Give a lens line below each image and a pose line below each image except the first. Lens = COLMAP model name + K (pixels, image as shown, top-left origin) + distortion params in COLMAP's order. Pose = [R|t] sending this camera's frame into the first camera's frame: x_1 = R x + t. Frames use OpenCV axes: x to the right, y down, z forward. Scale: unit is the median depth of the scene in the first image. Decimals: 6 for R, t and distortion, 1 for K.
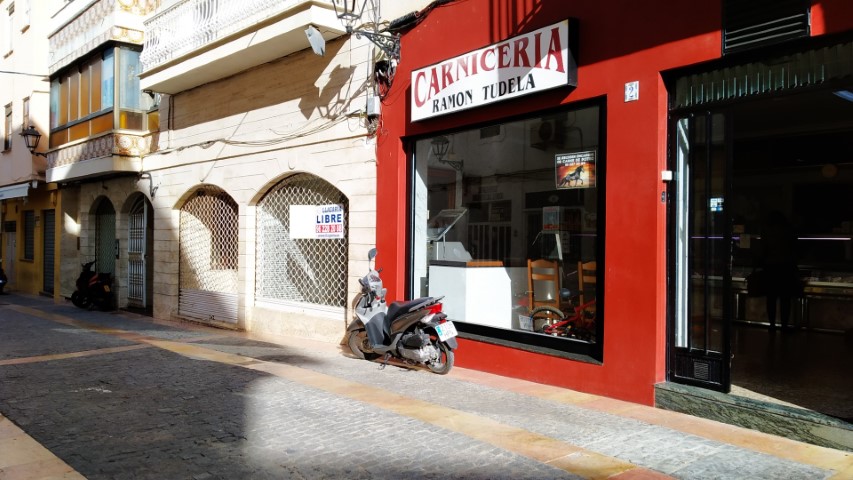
lens RADIAL K [[665.9, 0, 426.5], [0, 665.9, 240.0], [0, 0, 1]] dist [0.022698, -0.001043]
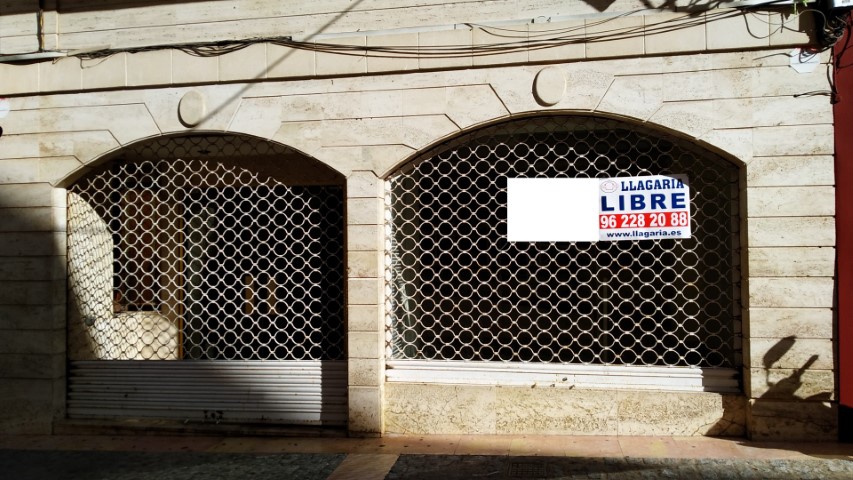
lens RADIAL K [[665.9, 0, 426.5], [0, 665.9, 240.0], [0, 0, 1]] dist [0.022698, -0.001043]
pose [[0.814822, -0.011441, 0.579598, -0.584876], [0.021548, 0.999712, -0.010559, 0.000207], [-0.579310, 0.021093, 0.814834, 0.649346]]
